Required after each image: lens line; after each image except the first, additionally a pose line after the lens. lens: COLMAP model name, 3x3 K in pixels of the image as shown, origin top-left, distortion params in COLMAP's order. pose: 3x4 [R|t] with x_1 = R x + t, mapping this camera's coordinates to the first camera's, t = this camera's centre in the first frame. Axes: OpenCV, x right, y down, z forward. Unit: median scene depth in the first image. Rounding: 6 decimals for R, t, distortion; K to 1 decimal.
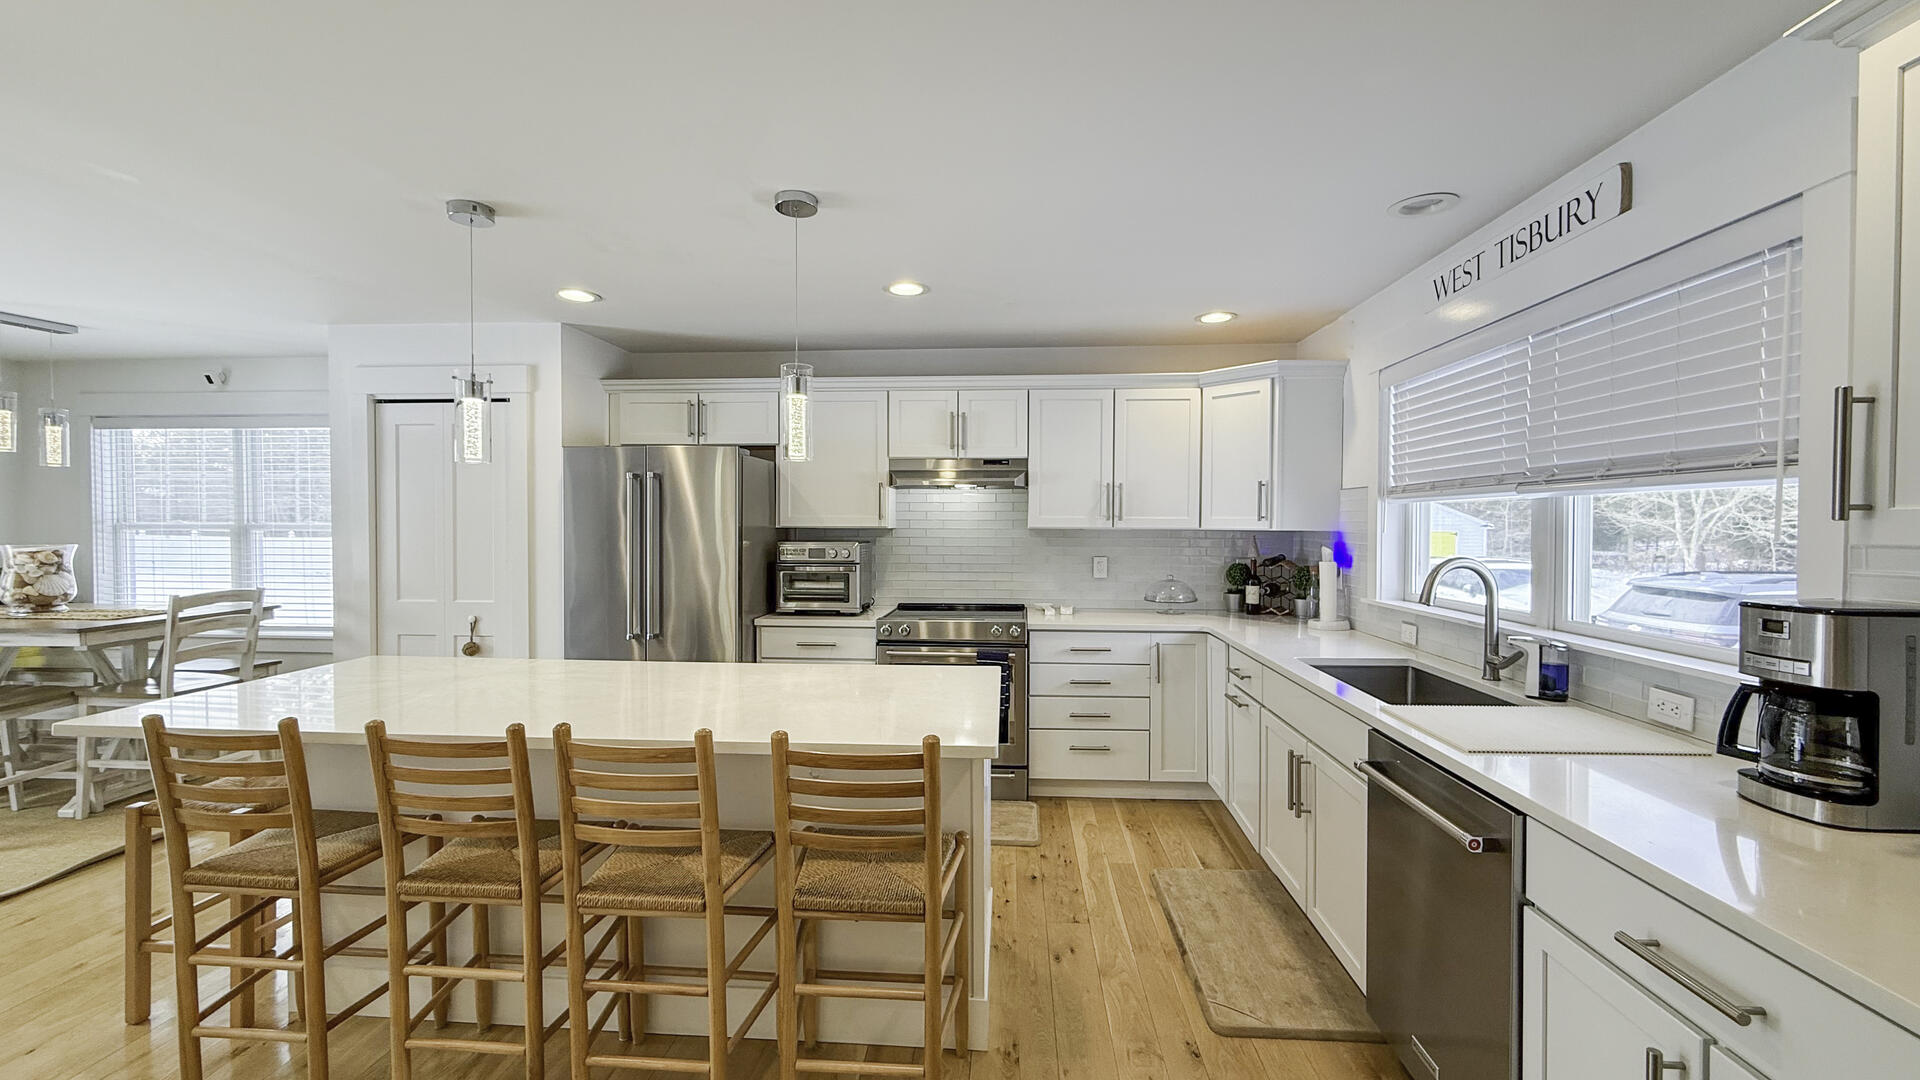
lens RADIAL K [[770.1, 0, 953.2], [0, 770.1, 538.4], [0, 0, 1]] dist [0.002318, -0.000048]
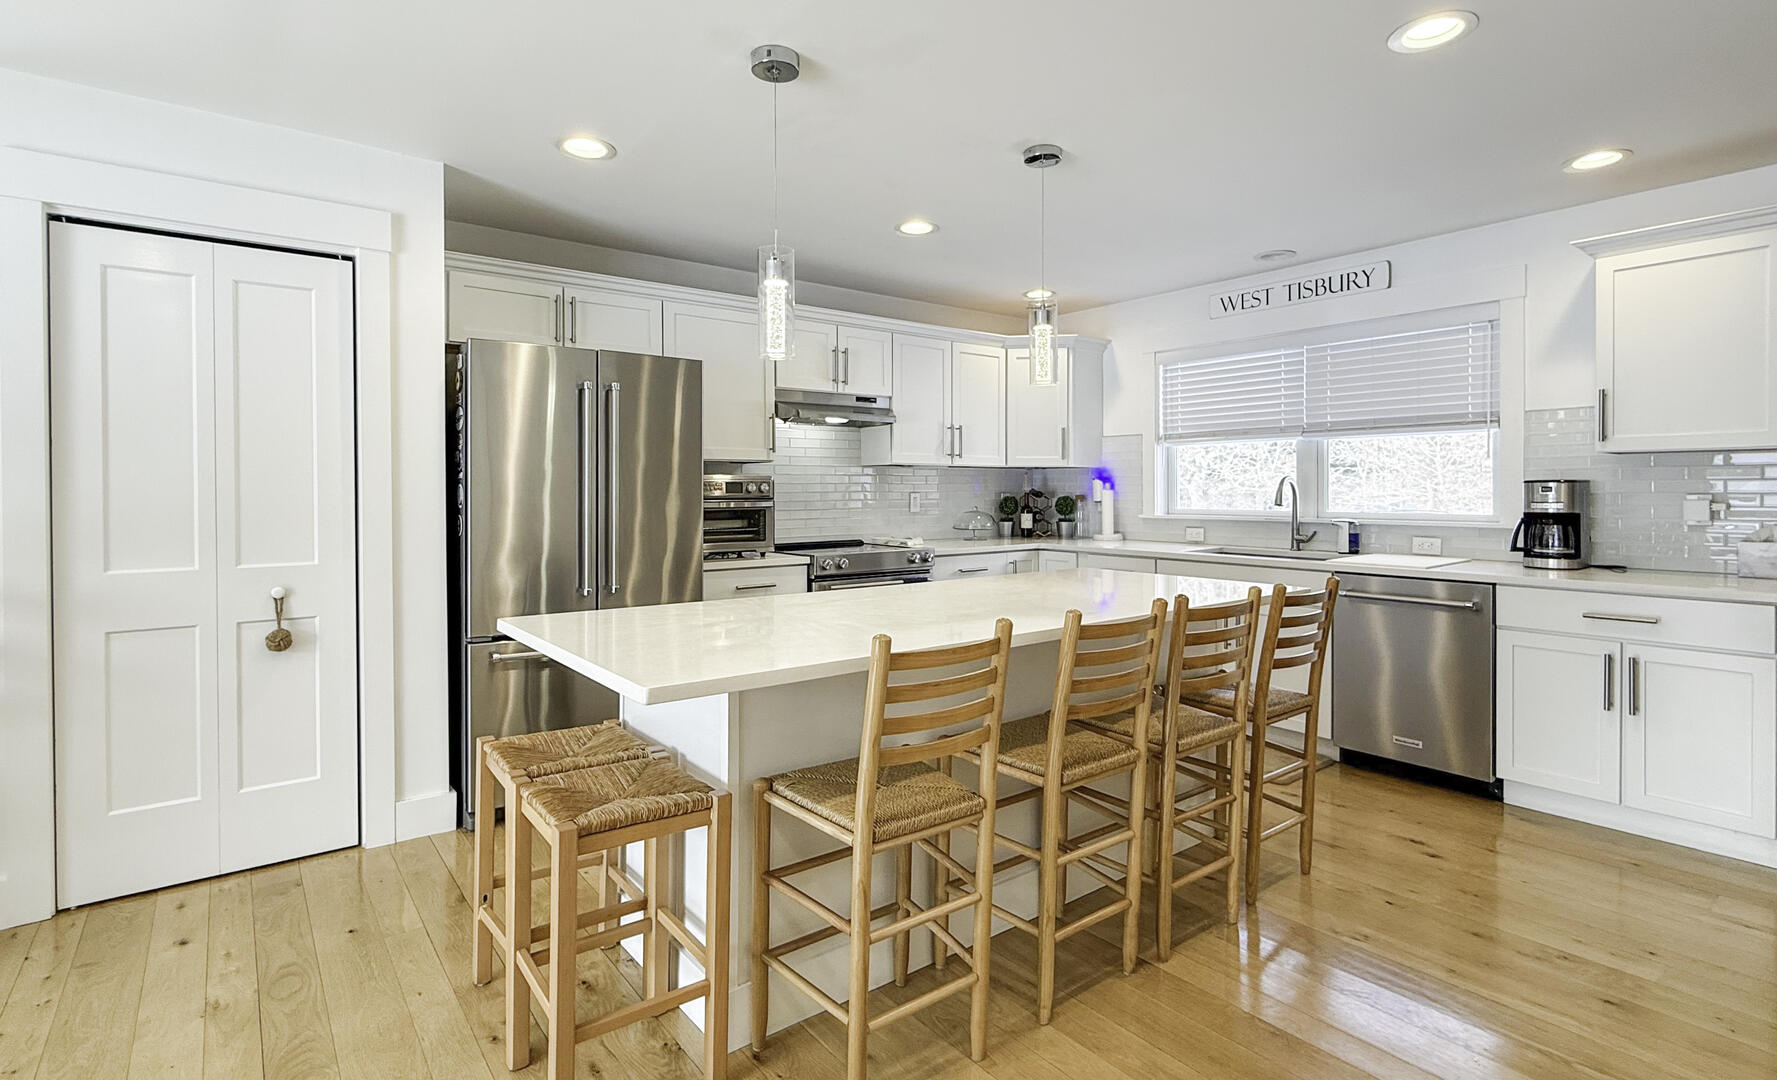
lens RADIAL K [[854.7, 0, 887.7], [0, 854.7, 499.2], [0, 0, 1]] dist [-0.004550, -0.000729]
pose [[0.739580, -0.012338, 0.672956, -0.754875], [0.018211, 0.999833, -0.001682, 0.039606], [-0.672822, 0.013499, 0.739681, 0.152560]]
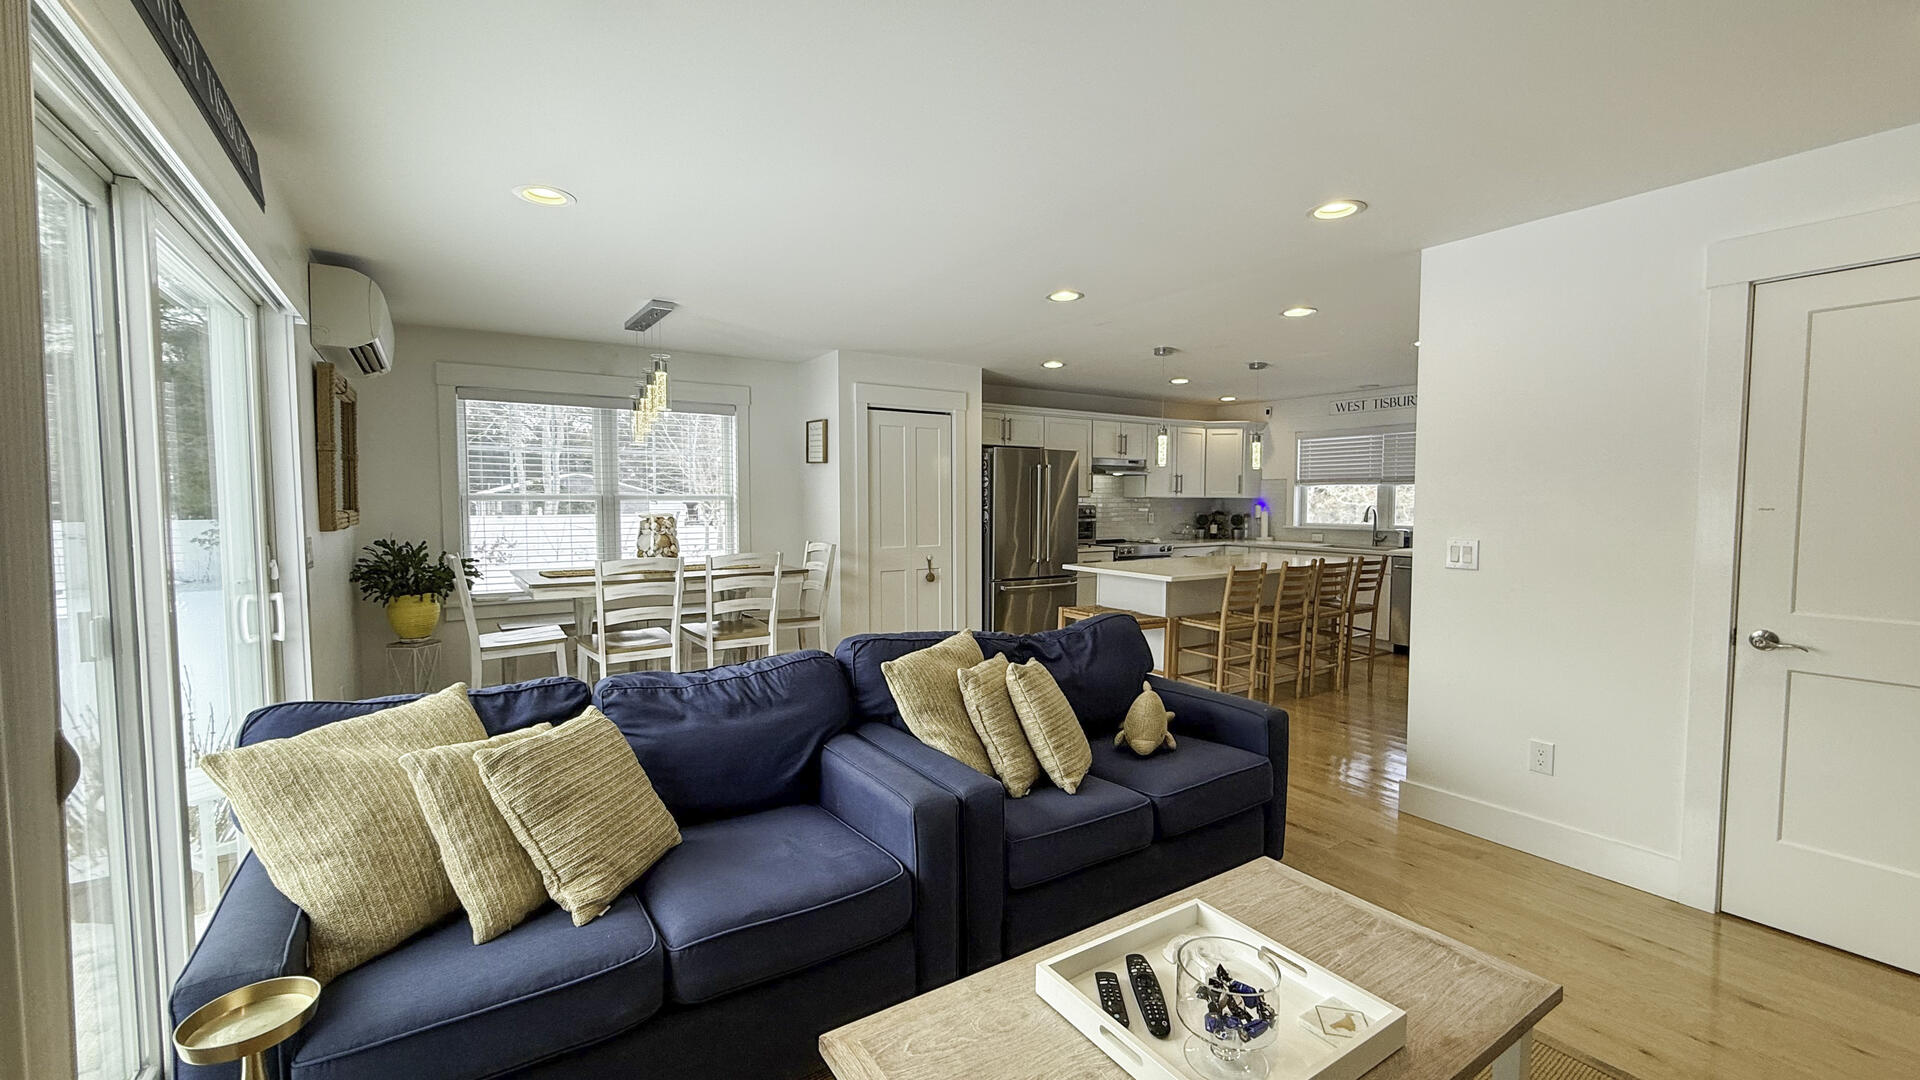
lens RADIAL K [[770.1, 0, 959.4], [0, 770.1, 543.1], [0, 0, 1]] dist [0.002318, -0.000048]
pose [[0.783671, -0.038026, 0.620012, -1.576856], [0.013407, 0.998927, 0.044319, 0.010077], [-0.621032, -0.026419, 0.783340, -0.226974]]
